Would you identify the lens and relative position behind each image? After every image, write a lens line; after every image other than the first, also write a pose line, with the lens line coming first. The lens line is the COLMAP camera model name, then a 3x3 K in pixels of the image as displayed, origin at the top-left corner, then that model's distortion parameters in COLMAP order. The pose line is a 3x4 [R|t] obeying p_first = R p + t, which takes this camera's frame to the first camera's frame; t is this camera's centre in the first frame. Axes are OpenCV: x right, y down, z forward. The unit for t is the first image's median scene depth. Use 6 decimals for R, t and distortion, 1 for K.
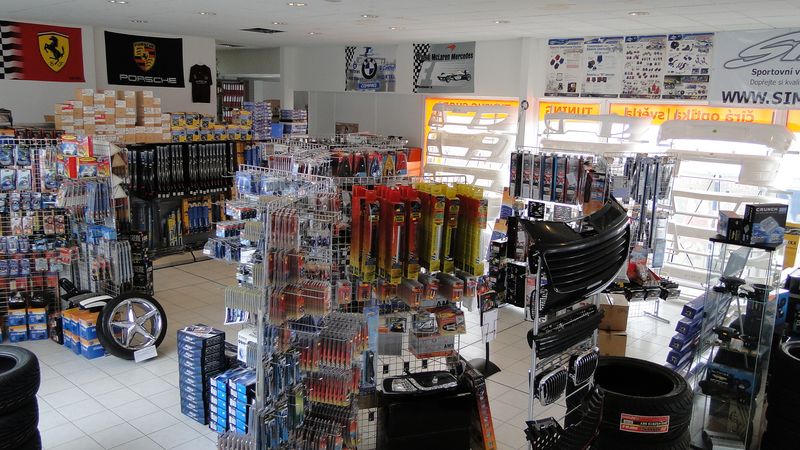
lens RADIAL K [[661.8, 0, 398.0], [0, 661.8, 224.2], [0, 0, 1]] dist [0.006929, -0.004472]
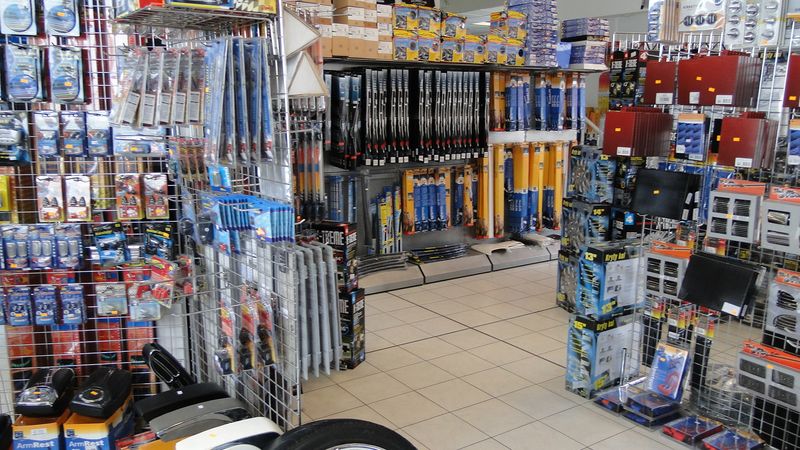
lens RADIAL K [[661.8, 0, 399.6], [0, 661.8, 224.4], [0, 0, 1]] dist [0.006929, -0.004472]
pose [[0.970270, 0.016245, -0.241481, -0.209232], [-0.018412, 0.999808, -0.006722, 0.012255], [0.241325, 0.010969, 0.970382, 0.492860]]
